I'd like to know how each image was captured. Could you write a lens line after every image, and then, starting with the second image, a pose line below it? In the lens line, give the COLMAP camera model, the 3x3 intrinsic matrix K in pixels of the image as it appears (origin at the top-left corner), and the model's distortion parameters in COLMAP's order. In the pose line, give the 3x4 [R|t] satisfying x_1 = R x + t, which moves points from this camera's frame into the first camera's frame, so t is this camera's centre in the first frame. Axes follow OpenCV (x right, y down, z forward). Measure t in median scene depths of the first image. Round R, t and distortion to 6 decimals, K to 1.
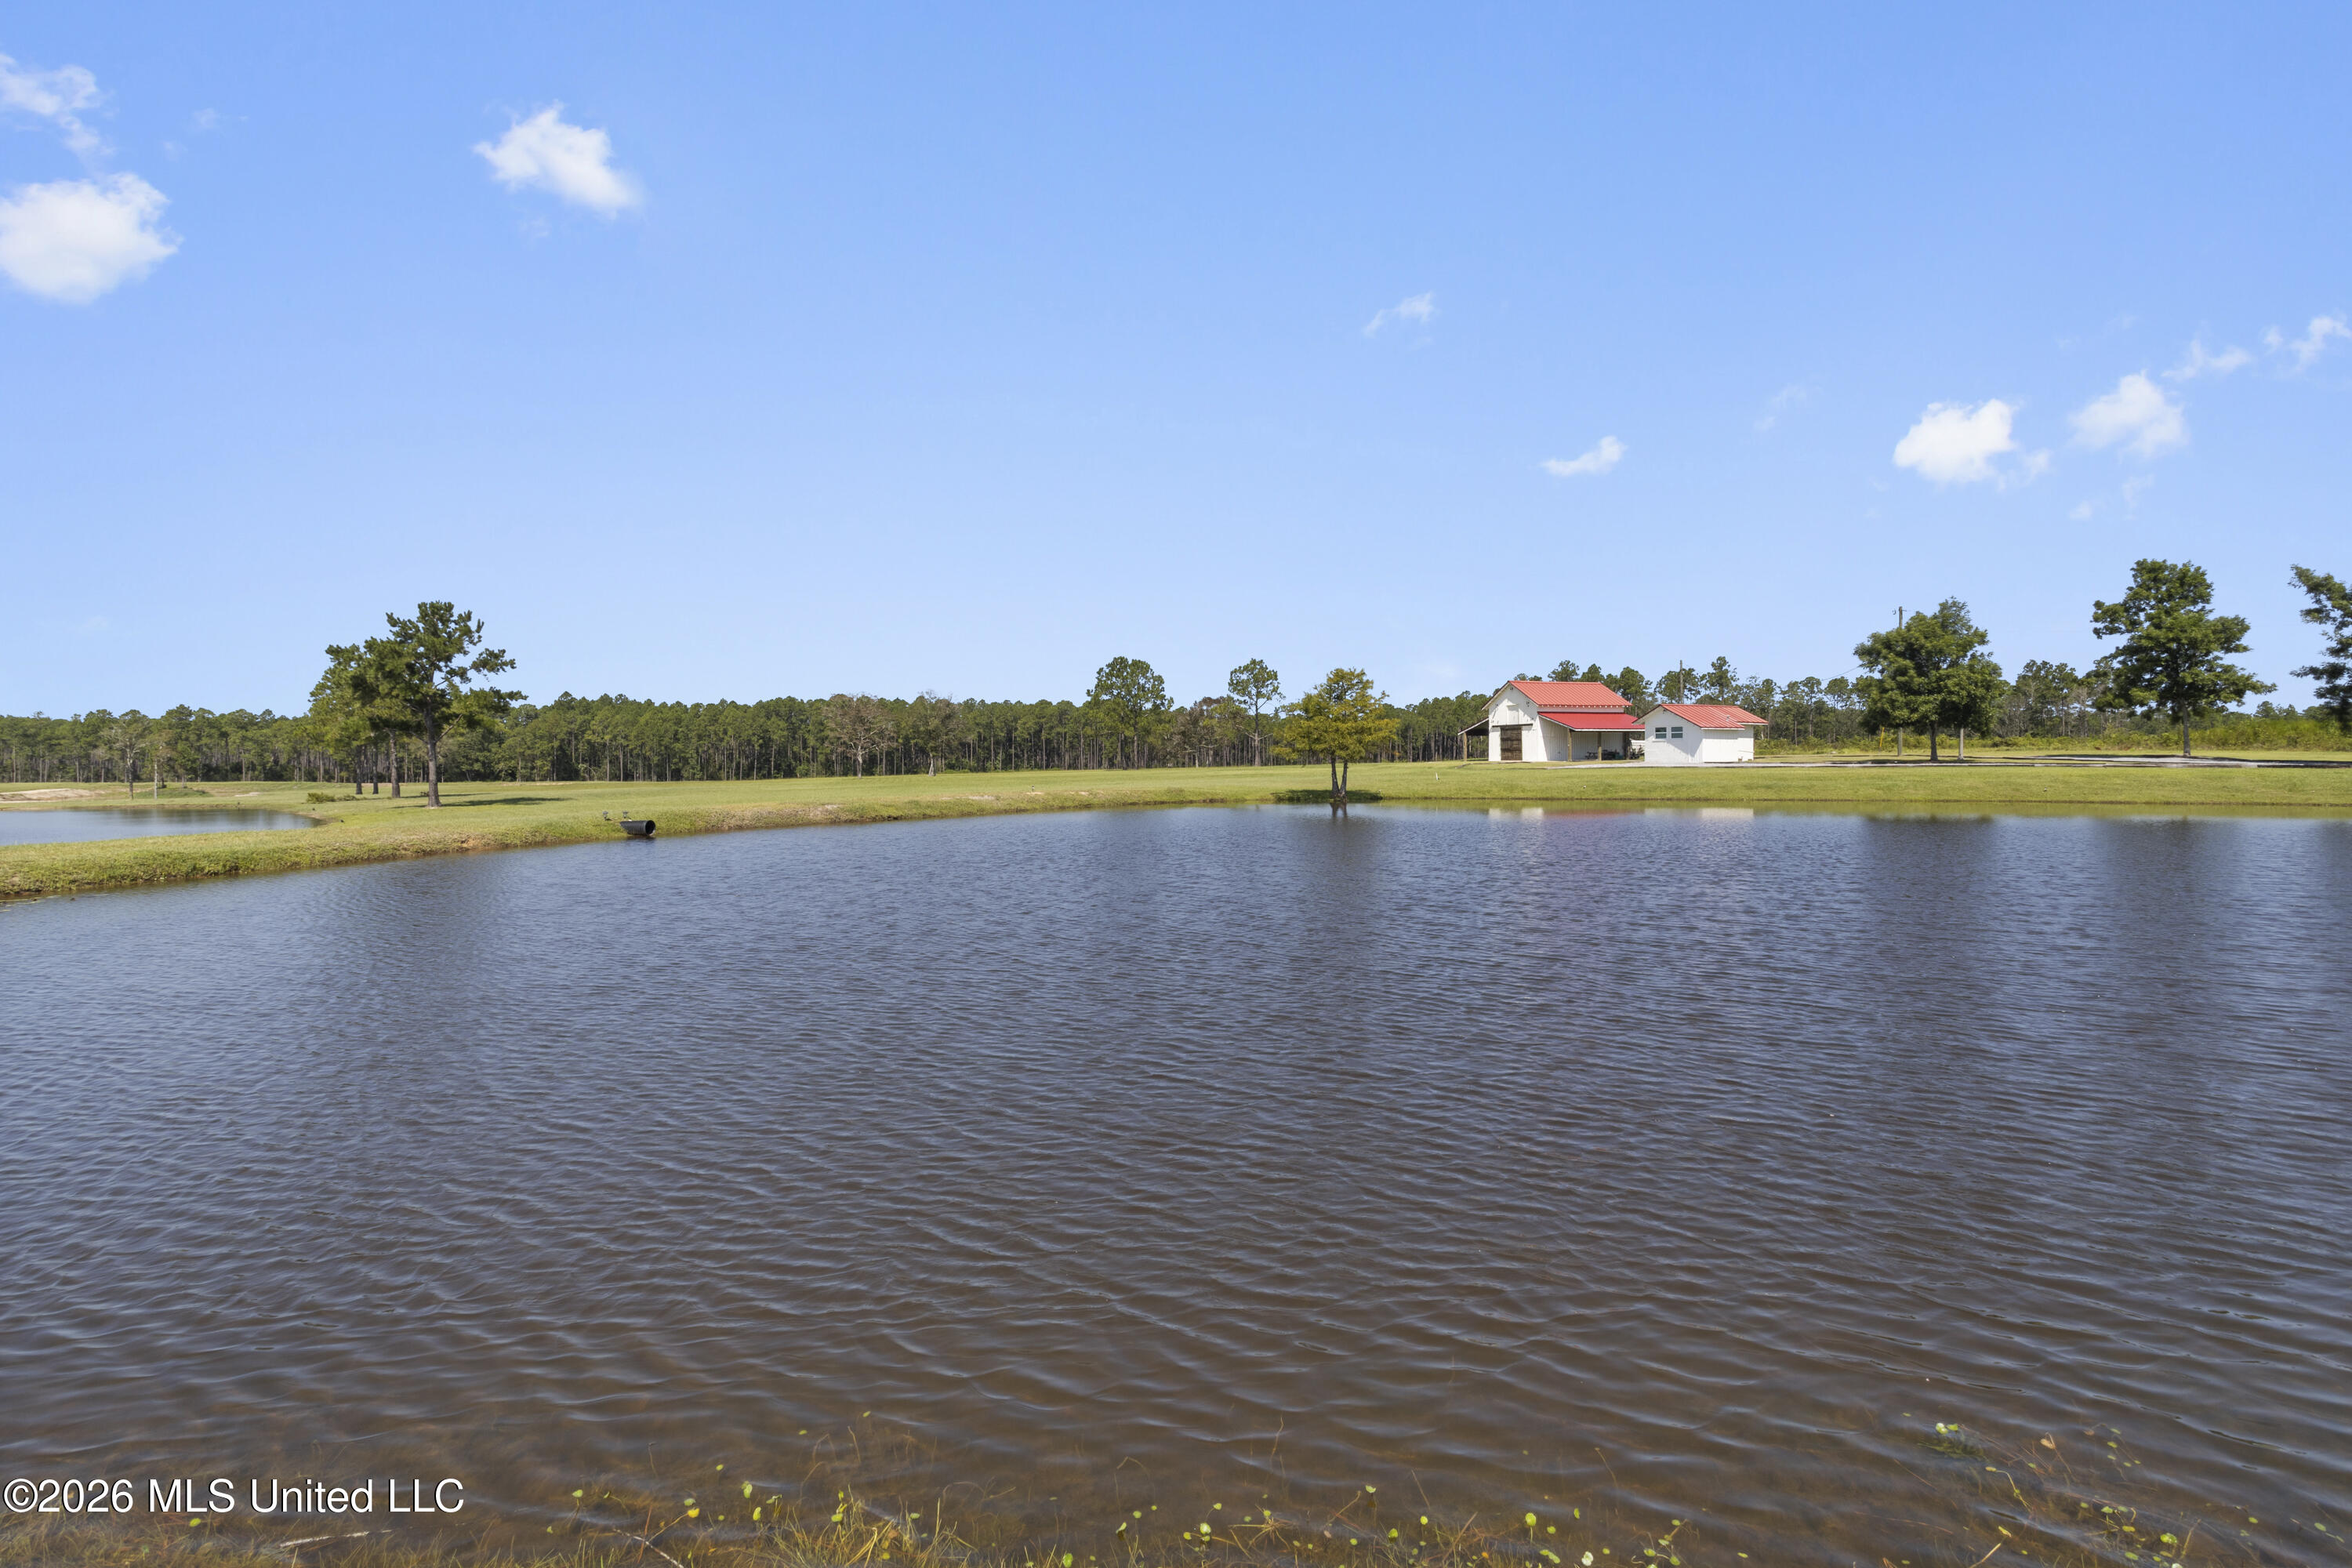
lens RADIAL K [[1136.8, 0, 1158.1], [0, 1136.8, 777.9], [0, 0, 1]] dist [-0.015667, 0.014560]
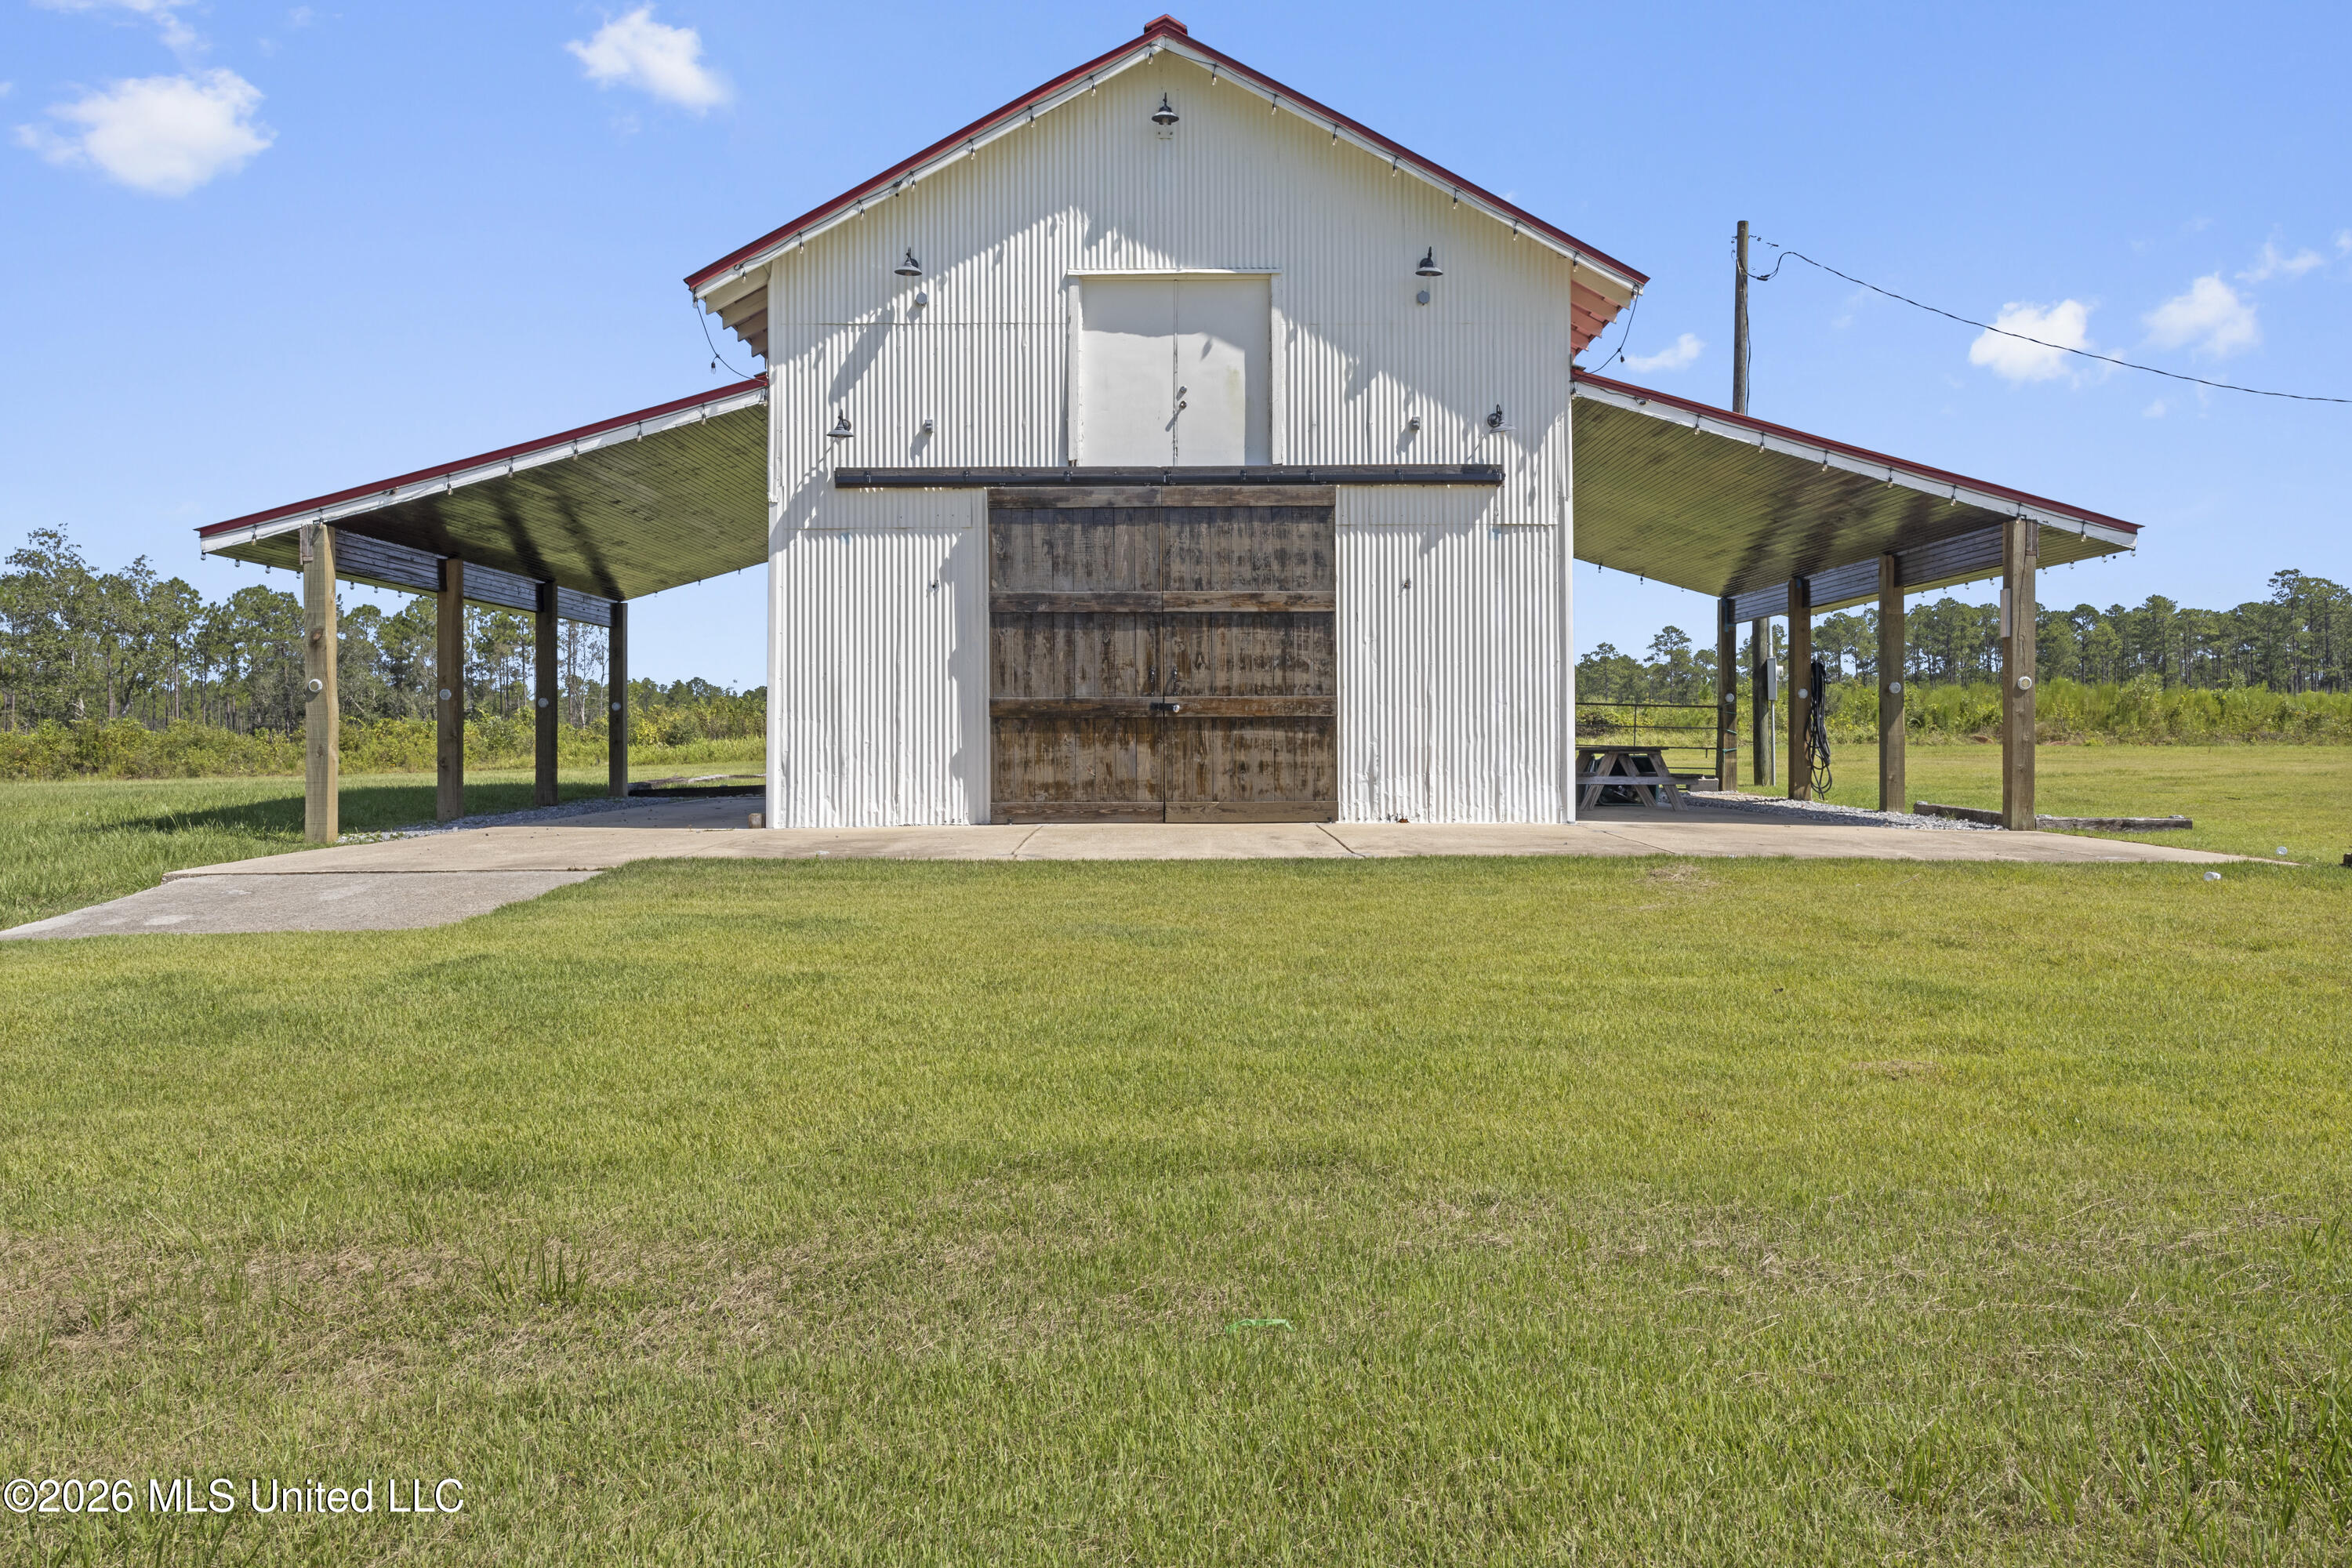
lens RADIAL K [[1838.3, 0, 1175.2], [0, 1838.3, 748.0], [0, 0, 1]] dist [0.000194, 0.001983]
pose [[0.302285, 0.002249, 0.953215, 0.205214], [0.018290, 0.999799, -0.008159, -0.027219], [-0.953042, 0.019901, 0.302183, 1.236192]]
